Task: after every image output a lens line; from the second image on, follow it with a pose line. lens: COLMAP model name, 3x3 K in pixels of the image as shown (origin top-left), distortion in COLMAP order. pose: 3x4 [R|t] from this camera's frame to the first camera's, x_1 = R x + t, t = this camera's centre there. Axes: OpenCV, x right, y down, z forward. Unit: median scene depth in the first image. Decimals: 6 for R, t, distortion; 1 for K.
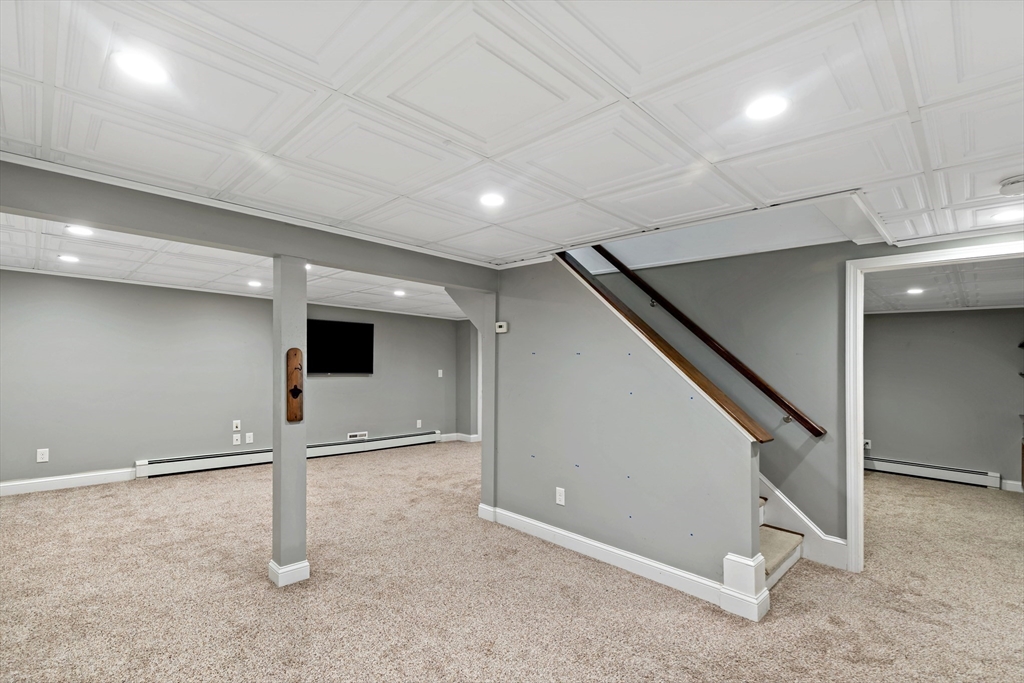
lens RADIAL K [[468.1, 0, 508.5], [0, 468.1, 350.6], [0, 0, 1]] dist [0.008396, -0.003230]
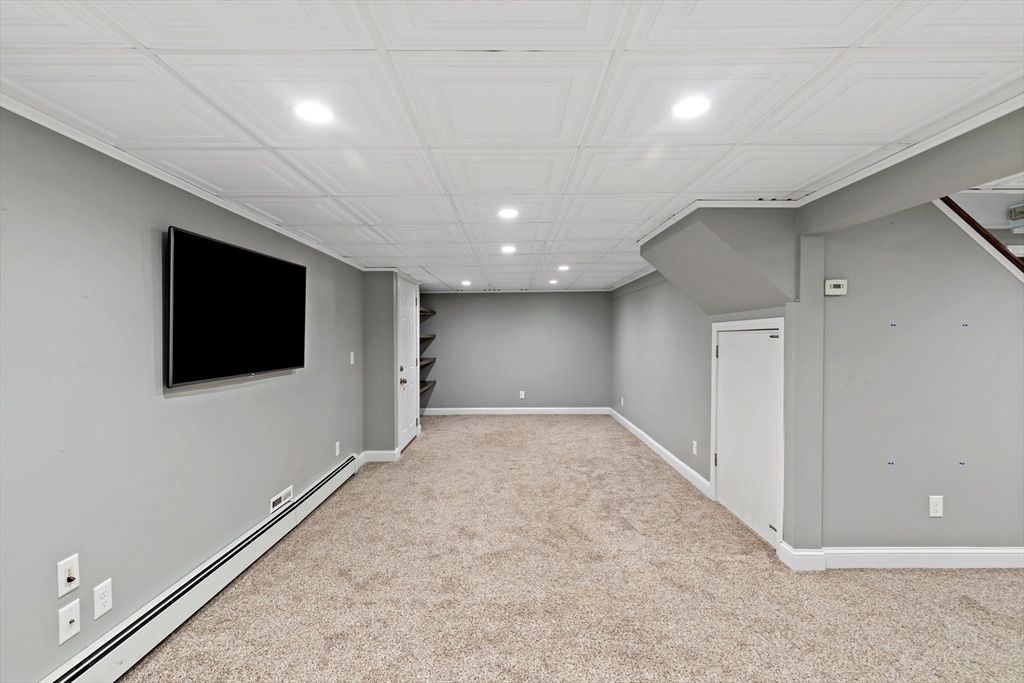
lens RADIAL K [[468.1, 0, 512.9], [0, 468.1, 334.7], [0, 0, 1]] dist [0.008396, -0.003230]
pose [[0.701566, -0.018960, 0.712353, -0.673319], [-0.002021, 0.999589, 0.028595, 0.001049], [-0.712602, -0.021501, 0.701239, 0.681602]]
